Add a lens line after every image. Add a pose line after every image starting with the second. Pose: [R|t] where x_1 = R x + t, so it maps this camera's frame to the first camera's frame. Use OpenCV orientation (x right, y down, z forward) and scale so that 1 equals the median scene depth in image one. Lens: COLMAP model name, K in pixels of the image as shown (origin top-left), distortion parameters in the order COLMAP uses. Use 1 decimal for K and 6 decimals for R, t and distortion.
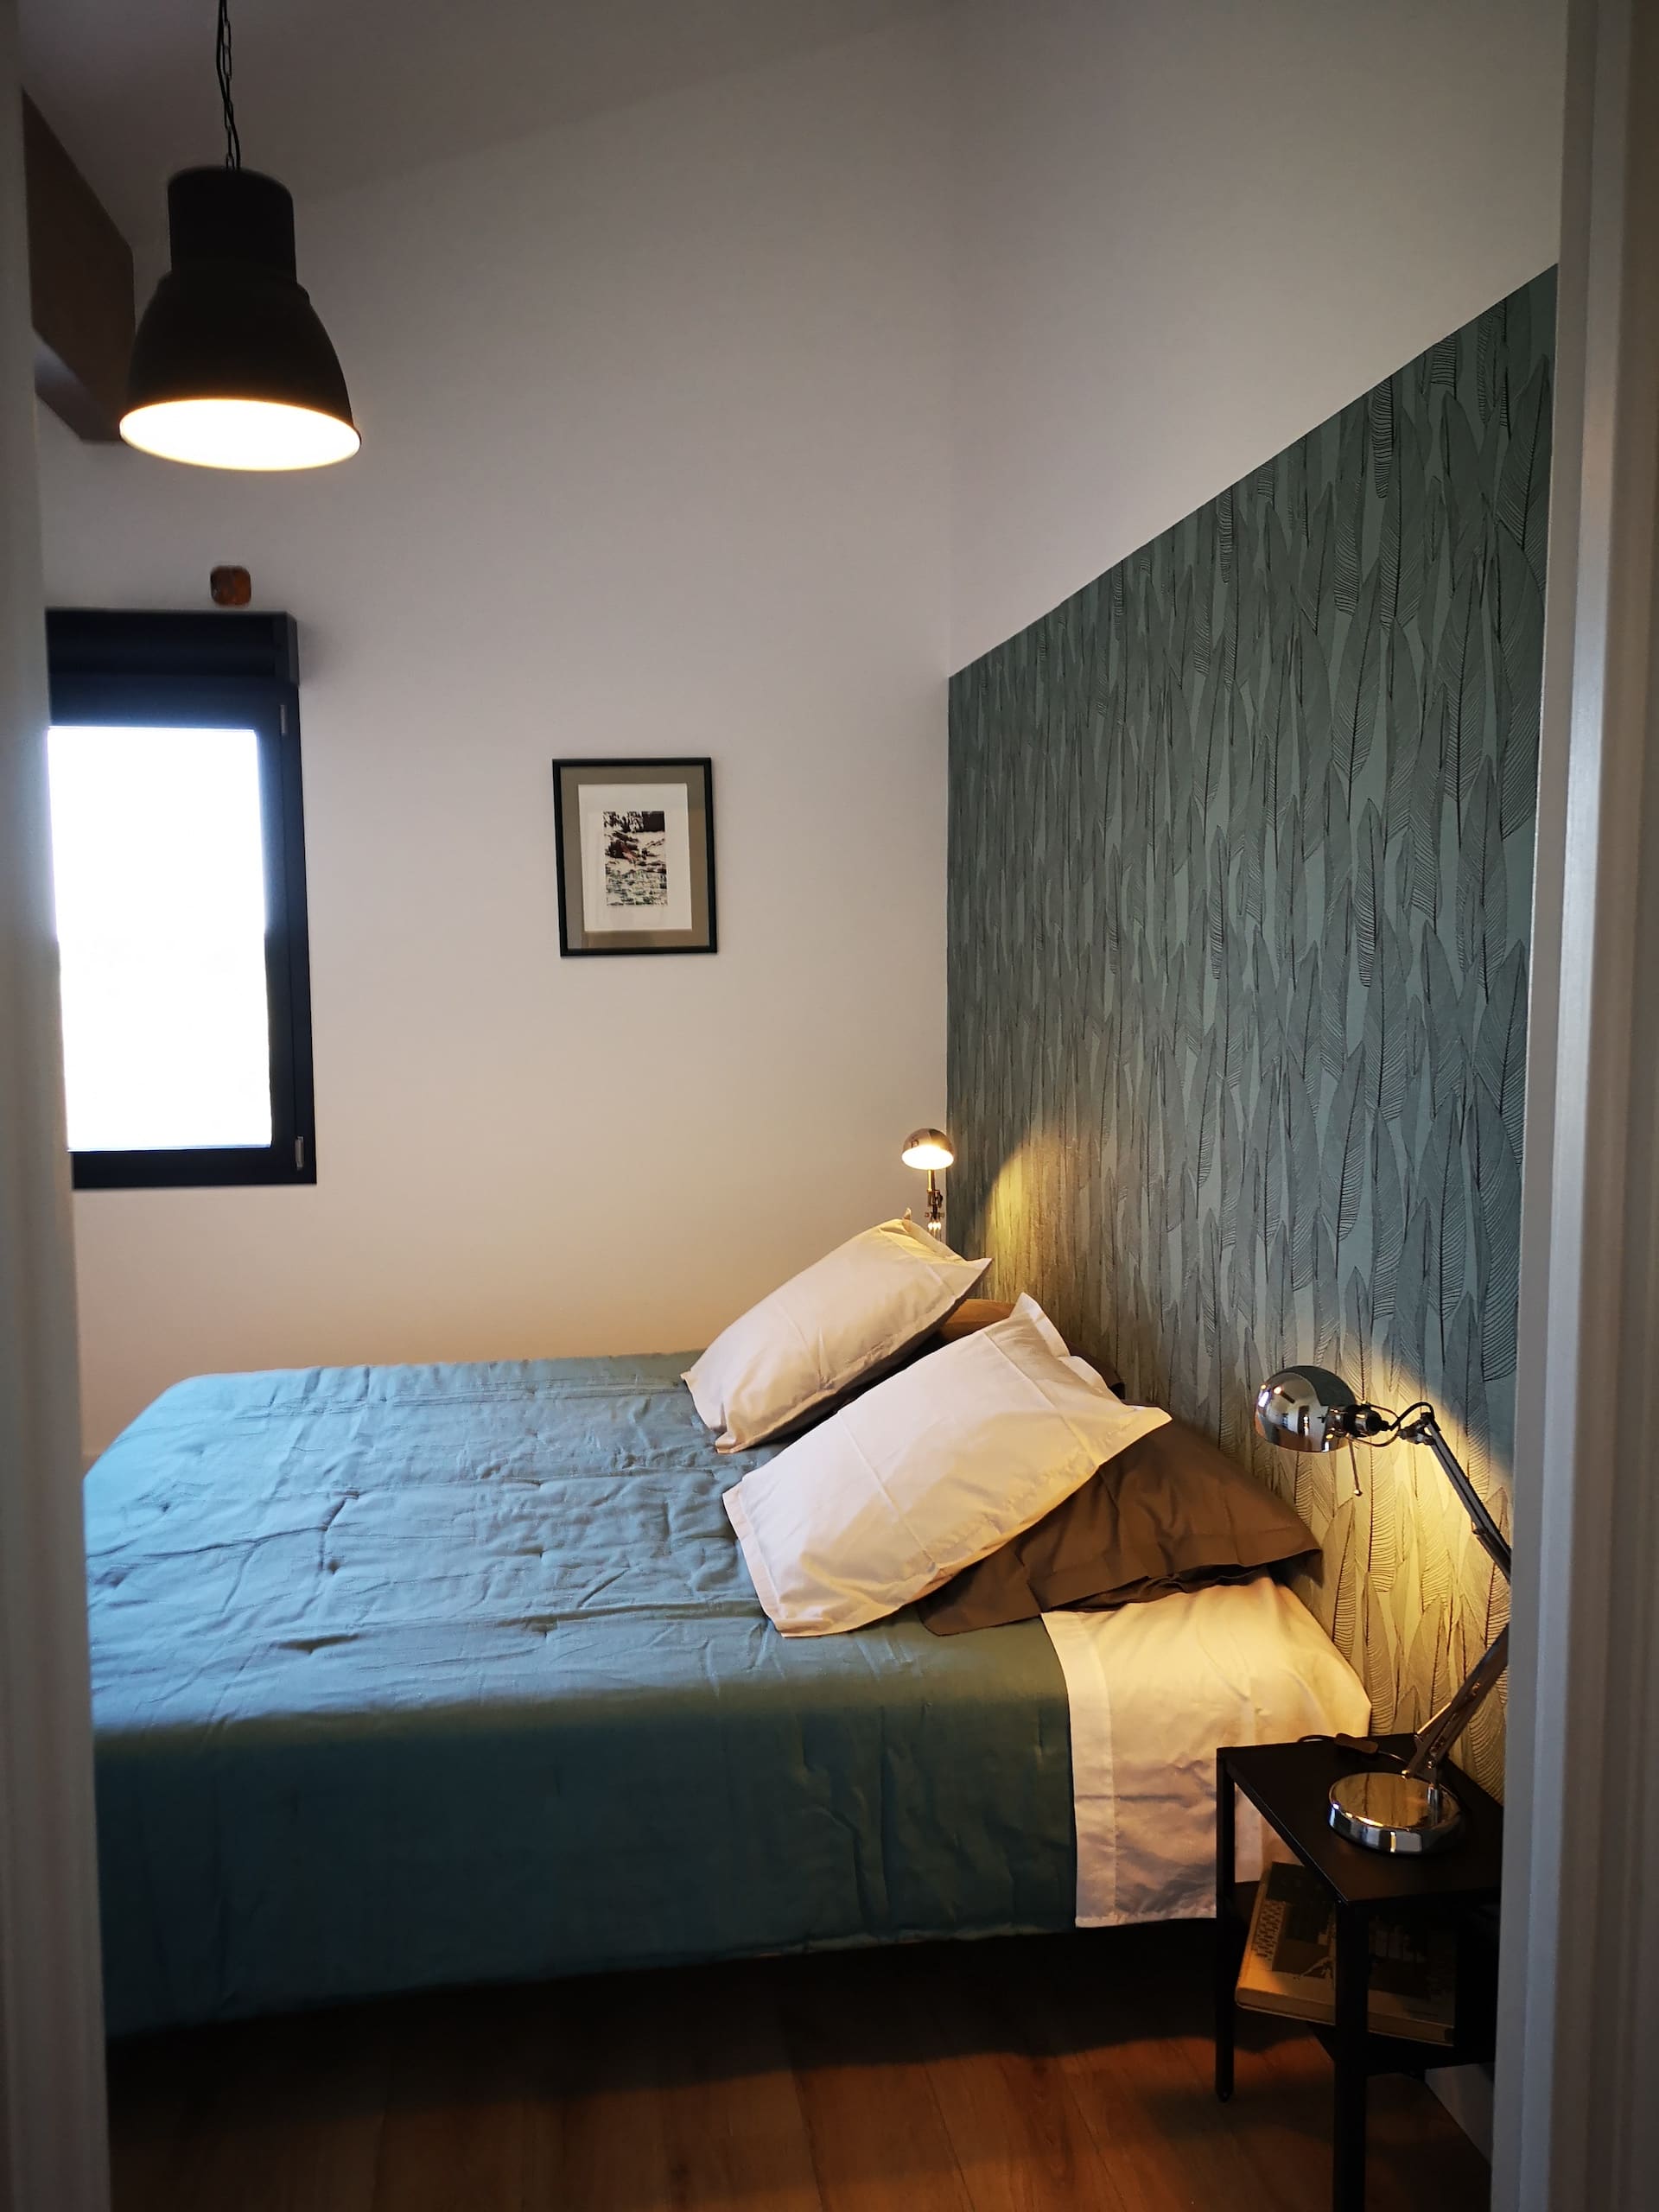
lens RADIAL K [[1728.8, 0, 829.5], [0, 1728.8, 1106.0], [0, 0, 1]] dist [0.098464, -0.162299]
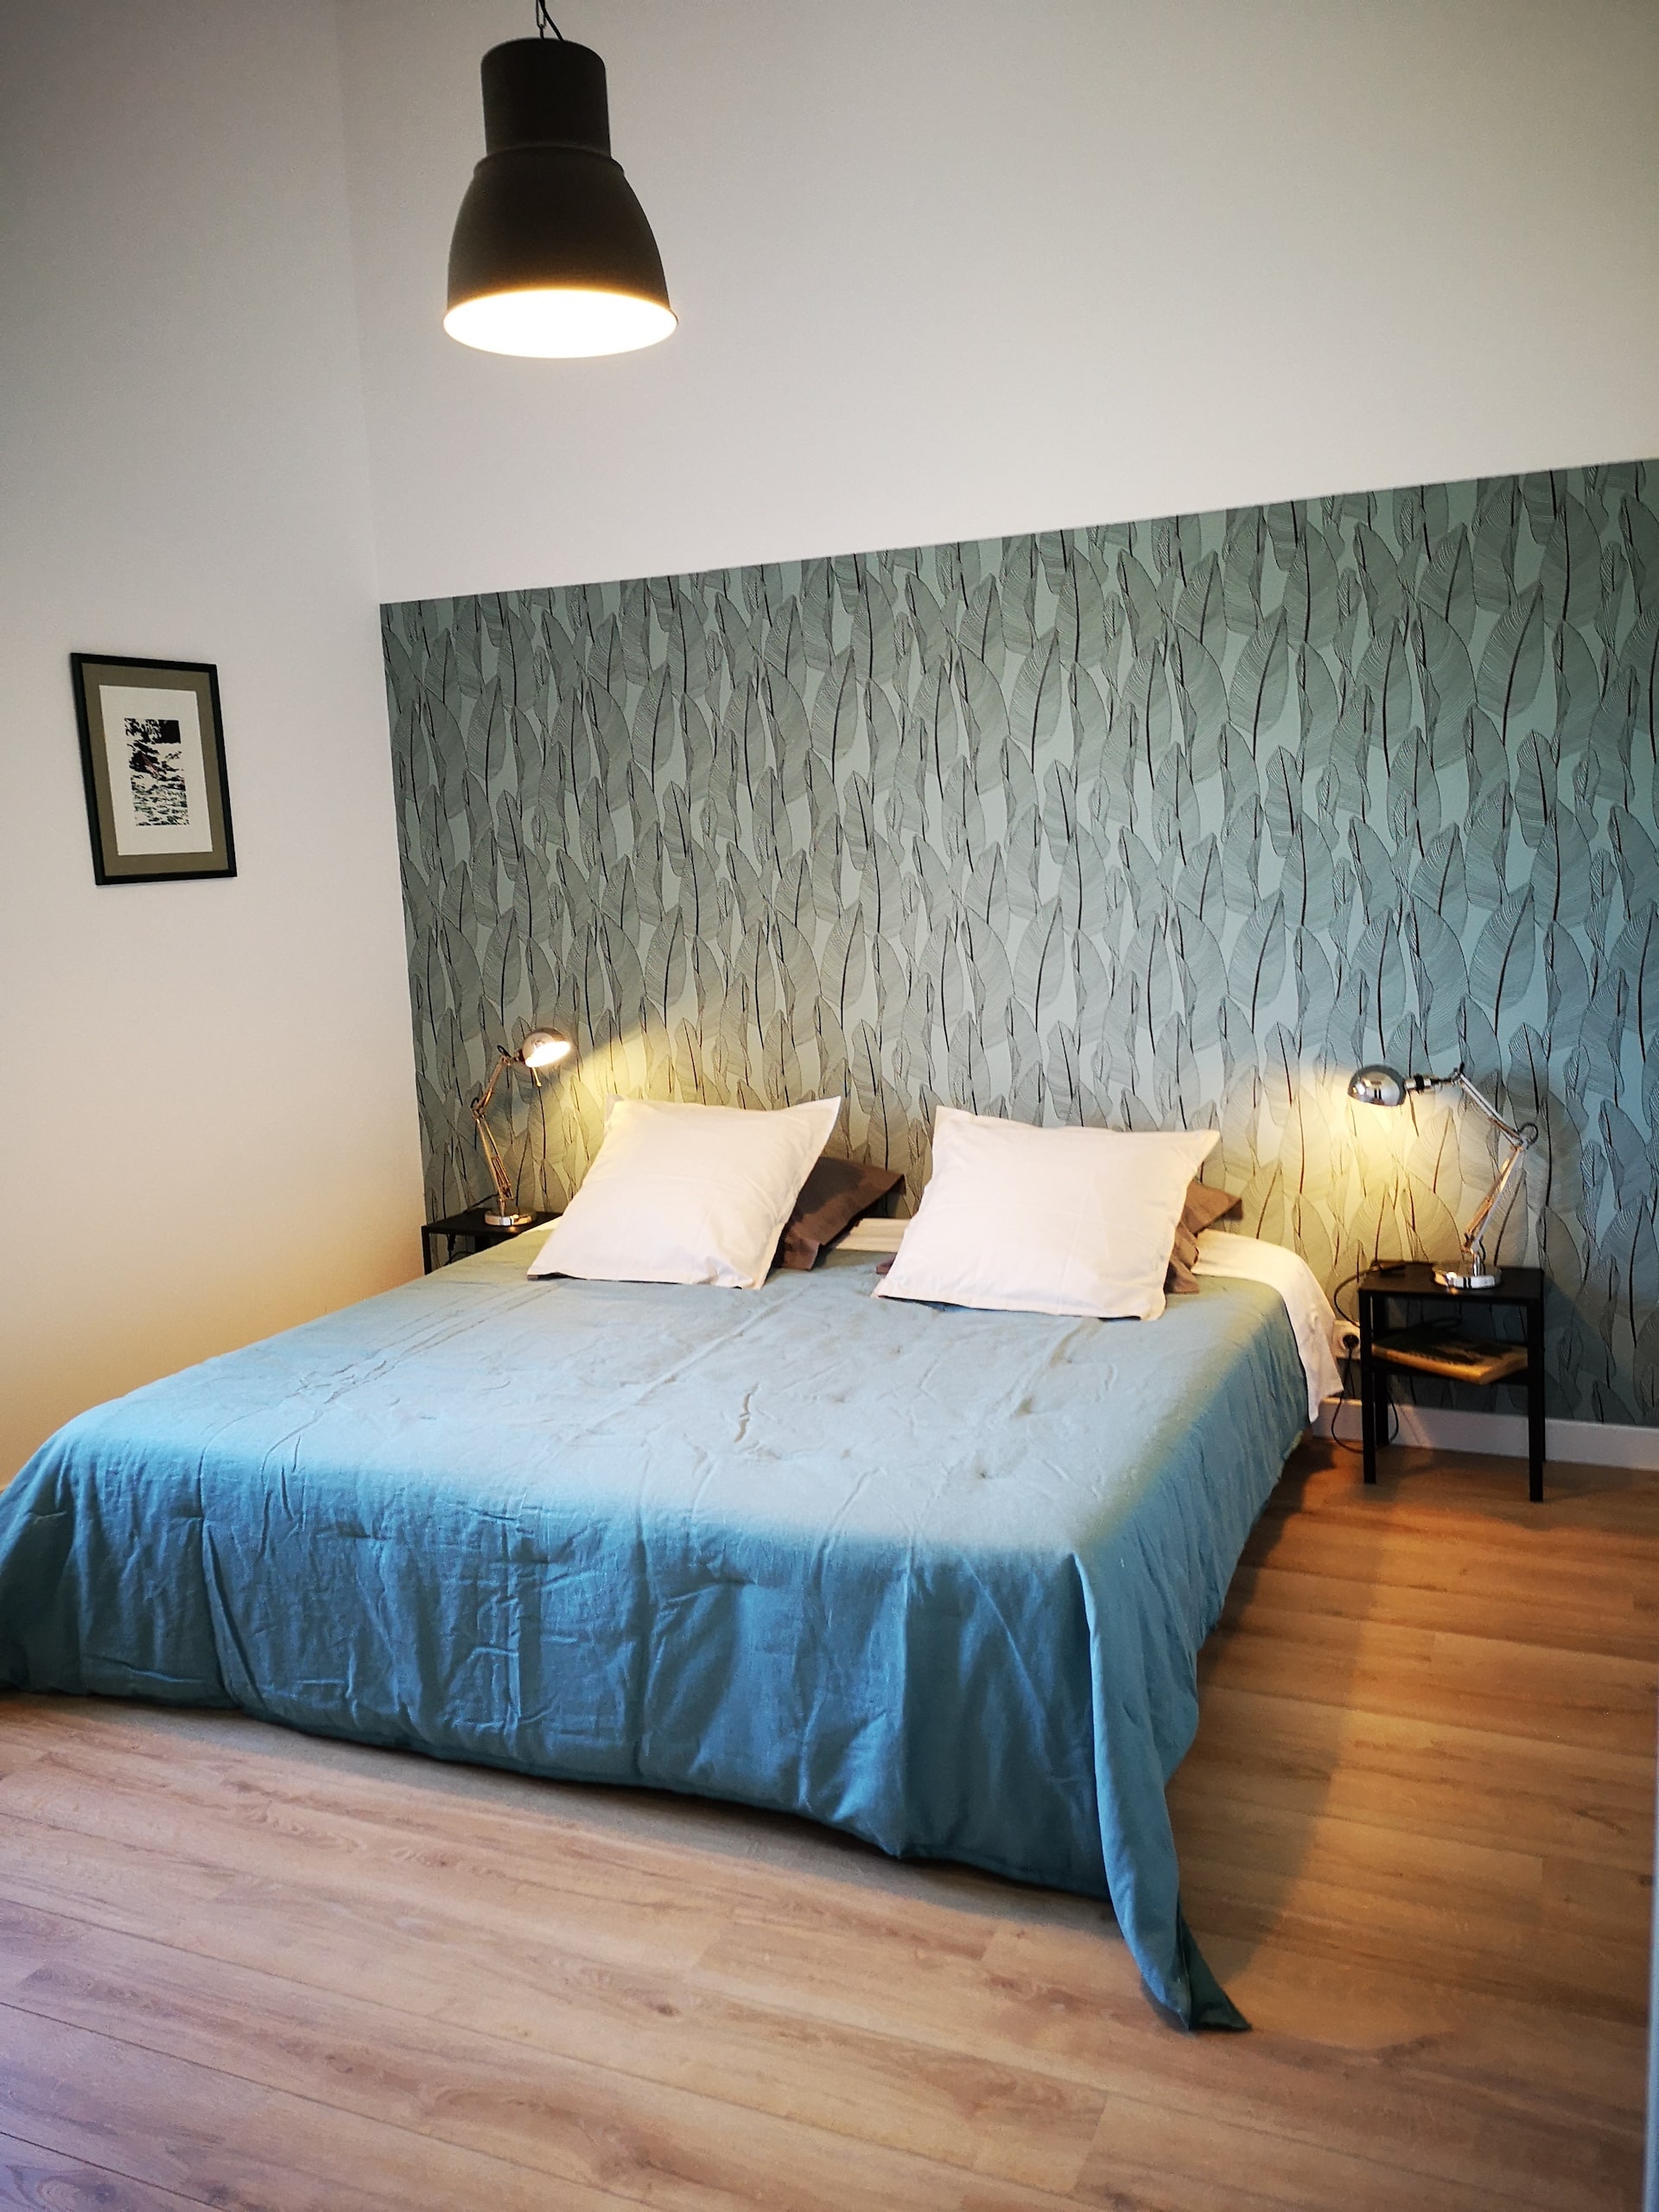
lens RADIAL K [[1728.8, 0, 829.5], [0, 1728.8, 1106.0], [0, 0, 1]] dist [0.098464, -0.162299]
pose [[0.528097, -0.137243, 0.838020, -0.709032], [0.112427, 0.989466, 0.091197, -0.016226], [-0.841709, 0.046055, 0.537964, 0.234000]]
